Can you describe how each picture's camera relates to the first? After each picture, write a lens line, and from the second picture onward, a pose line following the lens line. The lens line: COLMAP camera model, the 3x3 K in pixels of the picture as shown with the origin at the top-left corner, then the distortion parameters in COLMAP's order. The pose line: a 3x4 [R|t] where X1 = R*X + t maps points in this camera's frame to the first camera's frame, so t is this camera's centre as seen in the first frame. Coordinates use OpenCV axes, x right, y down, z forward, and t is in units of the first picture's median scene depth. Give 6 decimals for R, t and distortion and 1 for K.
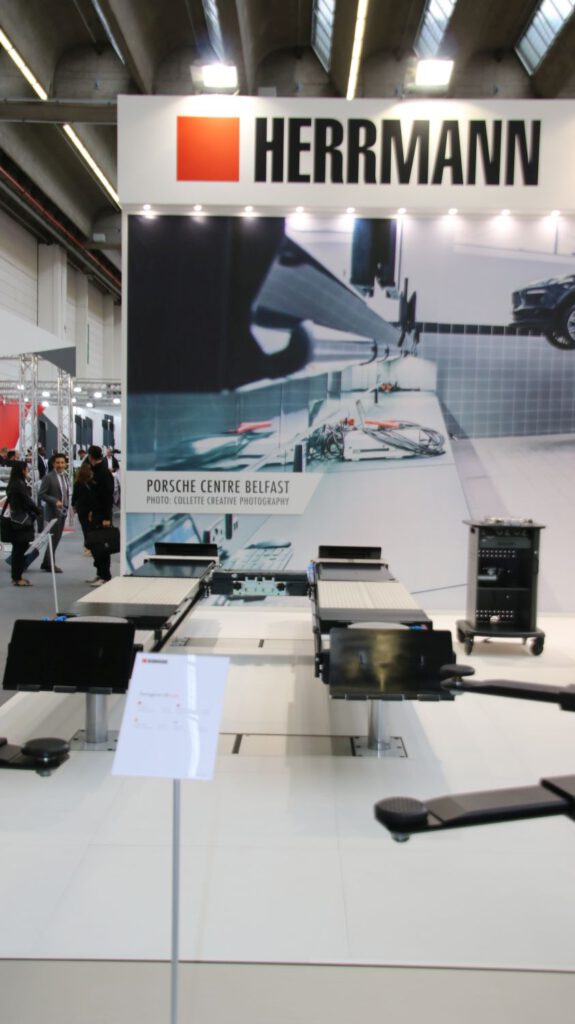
lens RADIAL K [[1078.6, 0, 287.5], [0, 1078.6, 512.0], [0, 0, 1]] dist [0.068760, -0.018648]
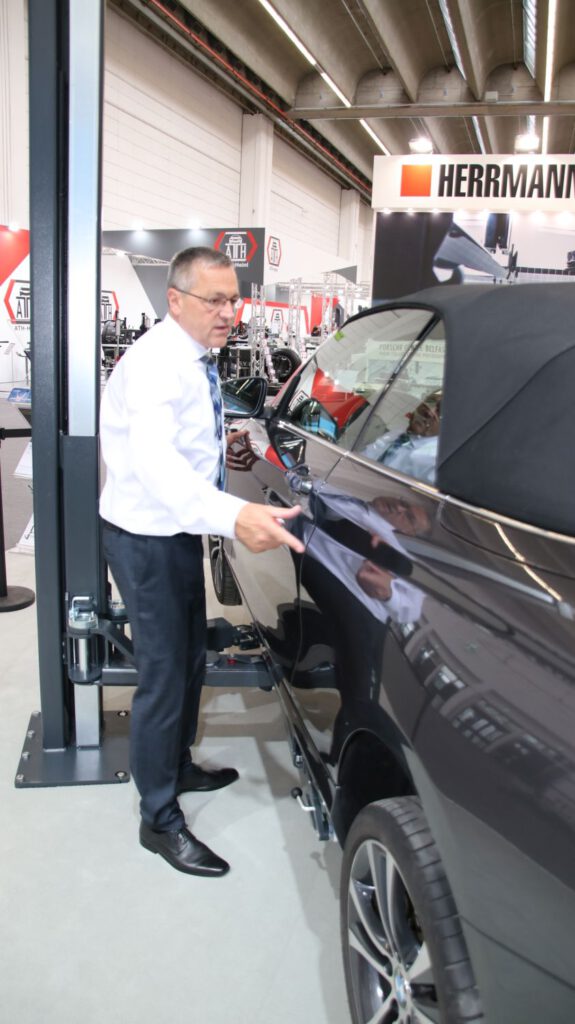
lens RADIAL K [[782.7, 0, 287.5], [0, 782.7, 512.0], [0, 0, 1]] dist [-0.057500, -0.000149]
pose [[0.958776, 0.089397, -0.269733, 0.141406], [-0.041933, 0.983343, 0.176855, 0.033657], [0.281050, -0.158253, 0.946555, -0.542249]]
